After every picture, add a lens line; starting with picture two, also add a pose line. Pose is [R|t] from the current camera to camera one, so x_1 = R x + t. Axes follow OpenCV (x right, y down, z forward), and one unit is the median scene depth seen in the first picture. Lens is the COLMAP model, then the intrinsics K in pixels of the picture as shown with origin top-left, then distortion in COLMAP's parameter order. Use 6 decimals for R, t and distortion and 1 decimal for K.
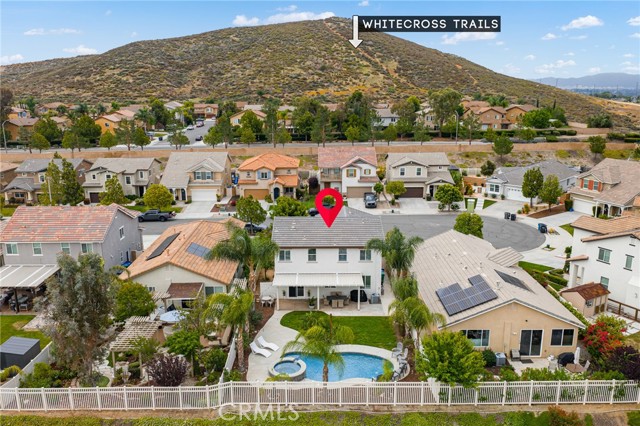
lens RADIAL K [[530.0, 0, 320.0], [0, 530.0, 213.0], [0, 0, 1]] dist [0.003611, -0.001659]
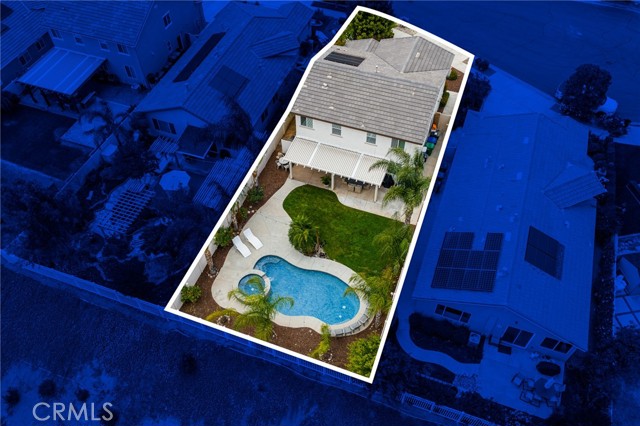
lens RADIAL K [[530.0, 0, 320.0], [0, 530.0, 213.0], [0, 0, 1]] dist [0.003611, -0.001659]
pose [[0.935152, 0.276019, -0.222044, 0.099165], [-0.082146, 0.778688, 0.622011, -0.182562], [0.344589, -0.563435, 0.750865, 0.149277]]
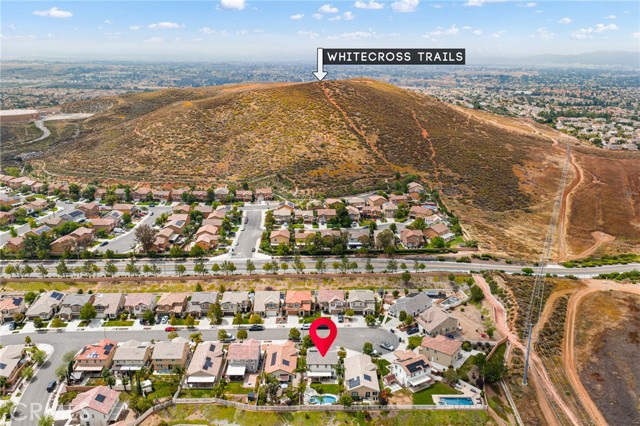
lens RADIAL K [[530.0, 0, 320.0], [0, 530.0, 213.0], [0, 0, 1]] dist [0.003611, -0.001659]
pose [[0.999987, 0.004704, 0.001741, -0.005453], [-0.004795, 0.998422, 0.055945, -0.638810], [-0.001475, -0.055953, 0.998432, -1.403022]]
